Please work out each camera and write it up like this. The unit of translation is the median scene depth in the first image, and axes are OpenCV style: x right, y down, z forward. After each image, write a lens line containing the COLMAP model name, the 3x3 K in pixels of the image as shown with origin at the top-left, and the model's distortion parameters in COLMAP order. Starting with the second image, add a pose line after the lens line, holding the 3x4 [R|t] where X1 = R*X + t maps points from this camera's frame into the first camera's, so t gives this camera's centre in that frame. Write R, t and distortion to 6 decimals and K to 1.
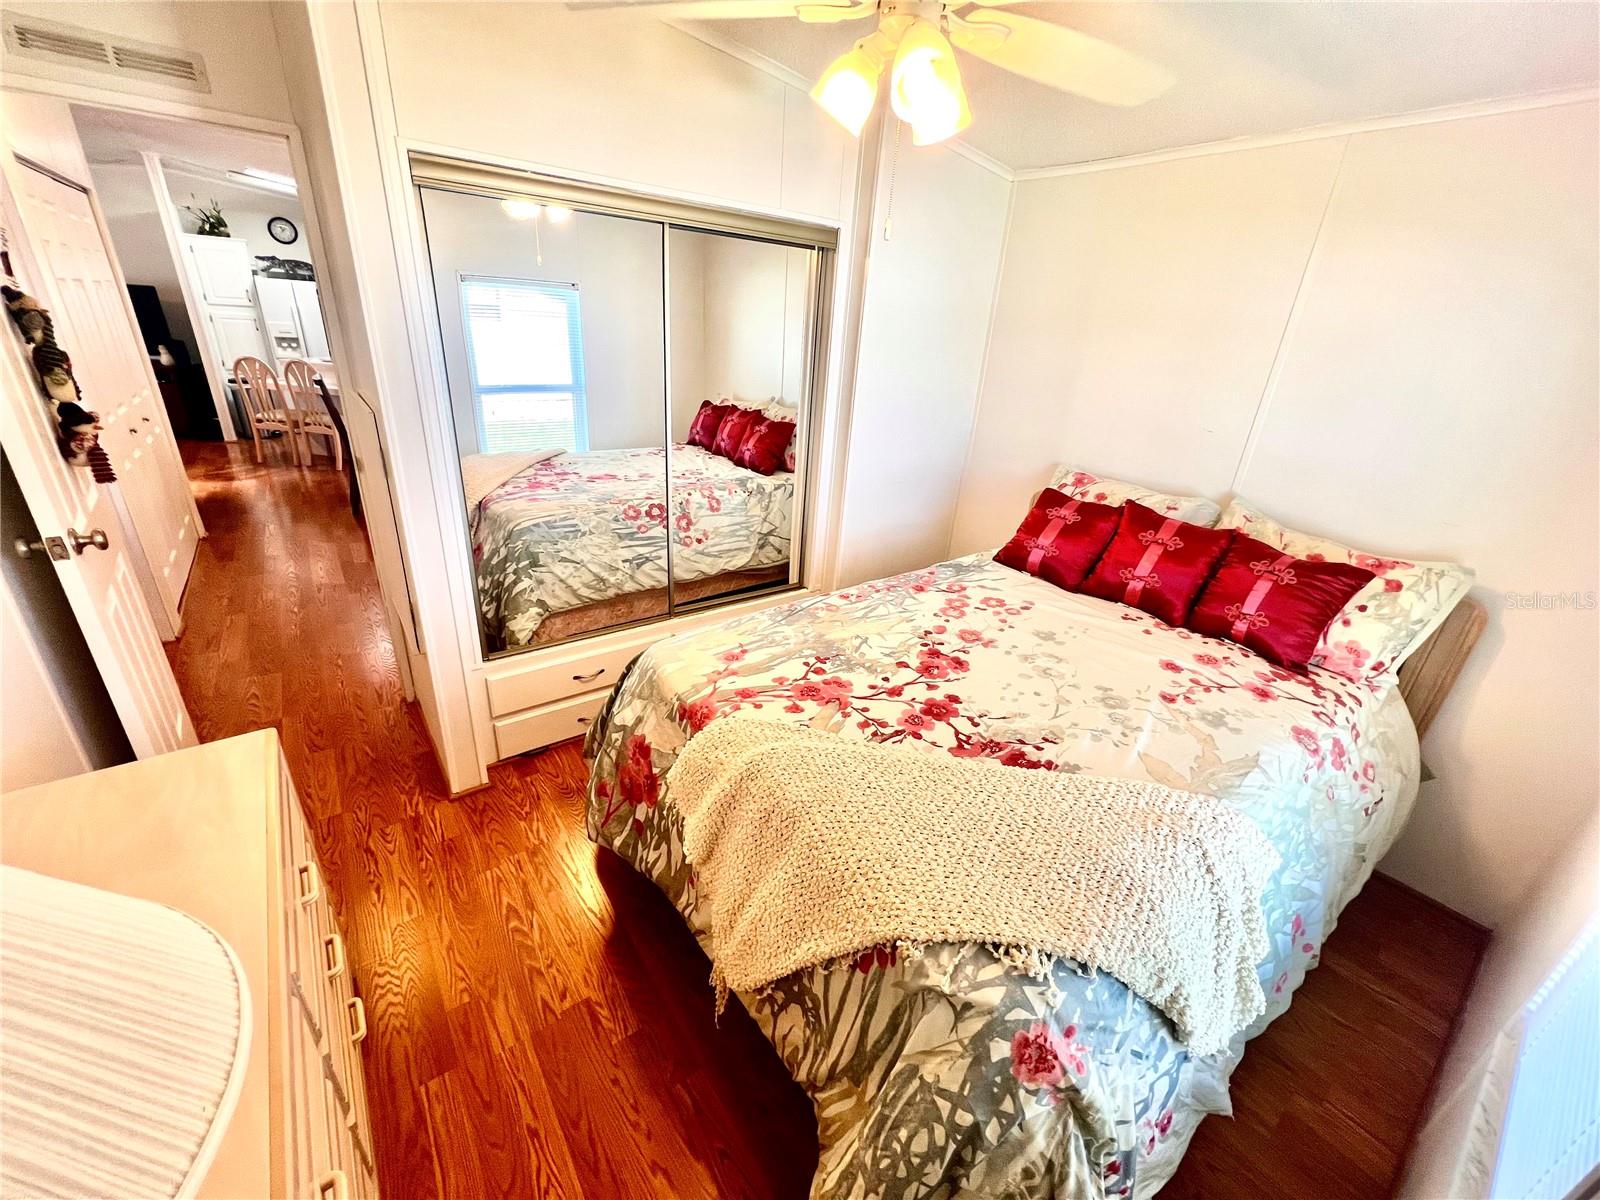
lens RADIAL K [[640.1, 0, 794.4], [0, 640.1, 599.7], [0, 0, 1]] dist [0.001430, 0.000139]
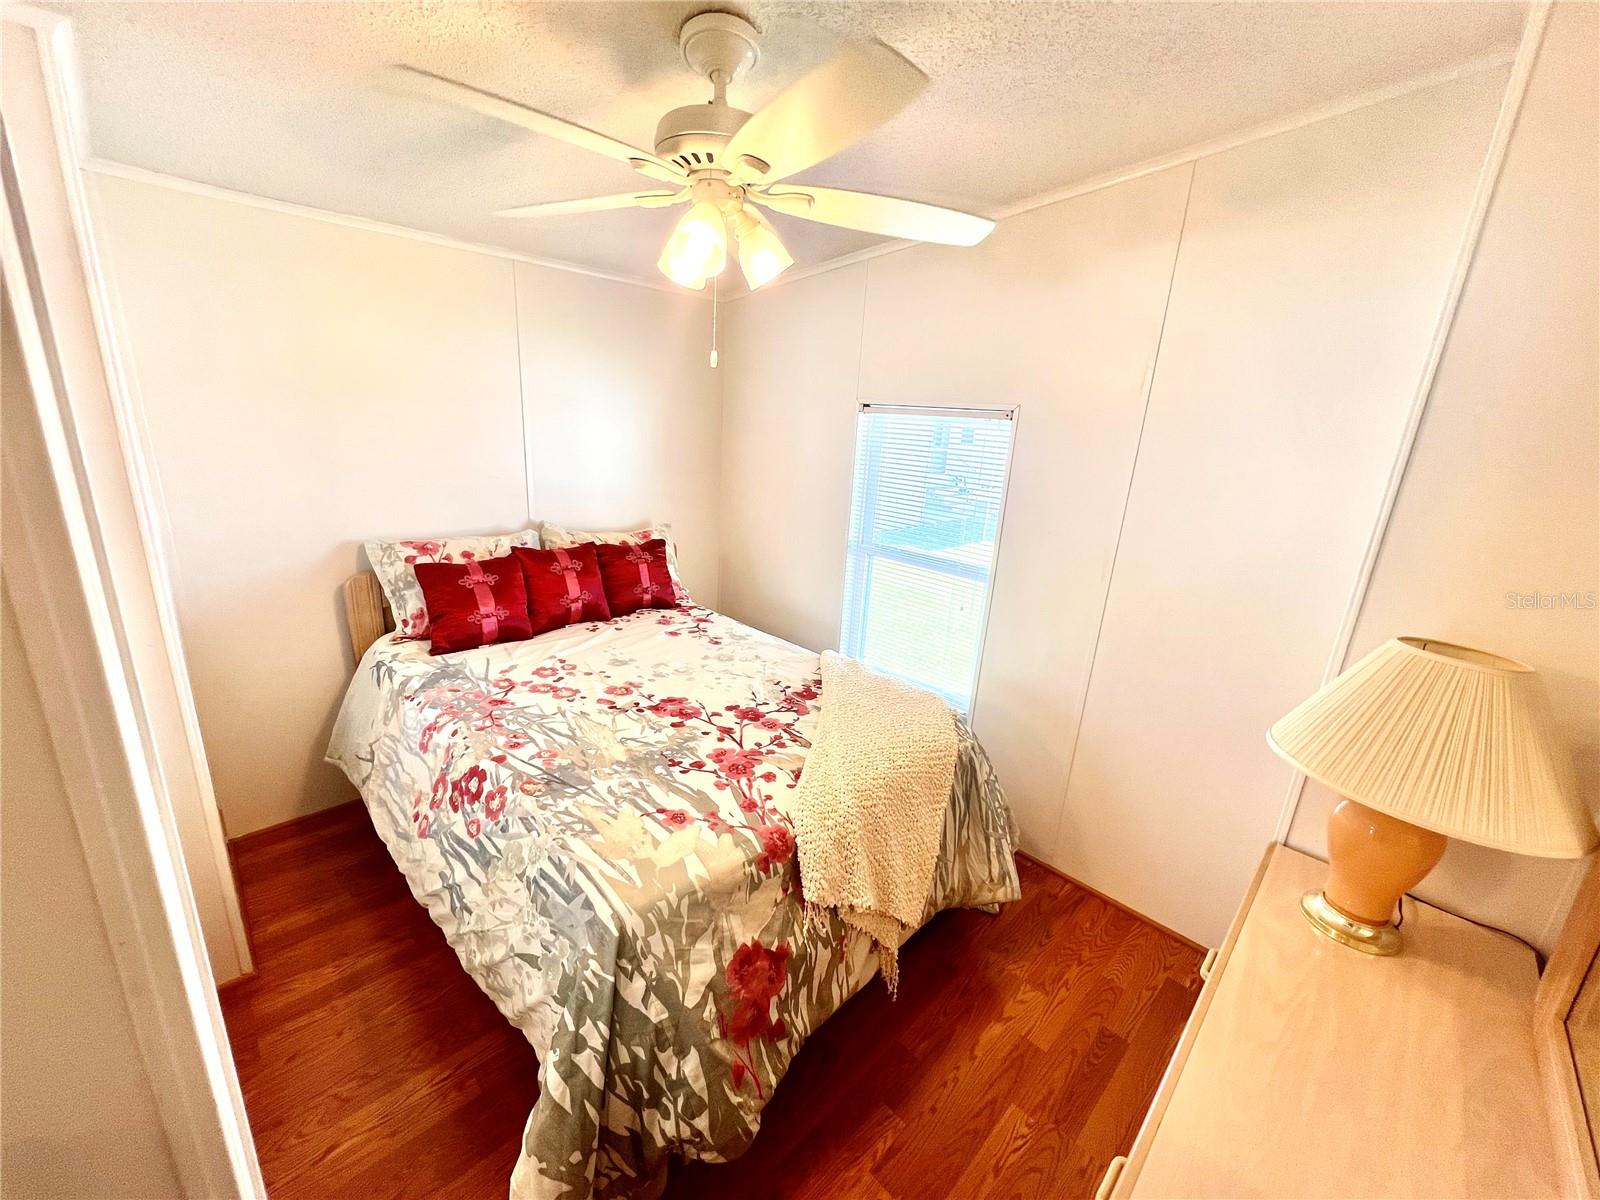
lens RADIAL K [[640.1, 0, 796.7], [0, 640.1, 606.6], [0, 0, 1]] dist [0.001430, 0.000139]
pose [[-0.142681, -0.348944, 0.926218, -0.787319], [0.330626, 0.865235, 0.376901, -0.409085], [-0.932914, 0.360008, -0.008082, 0.739985]]
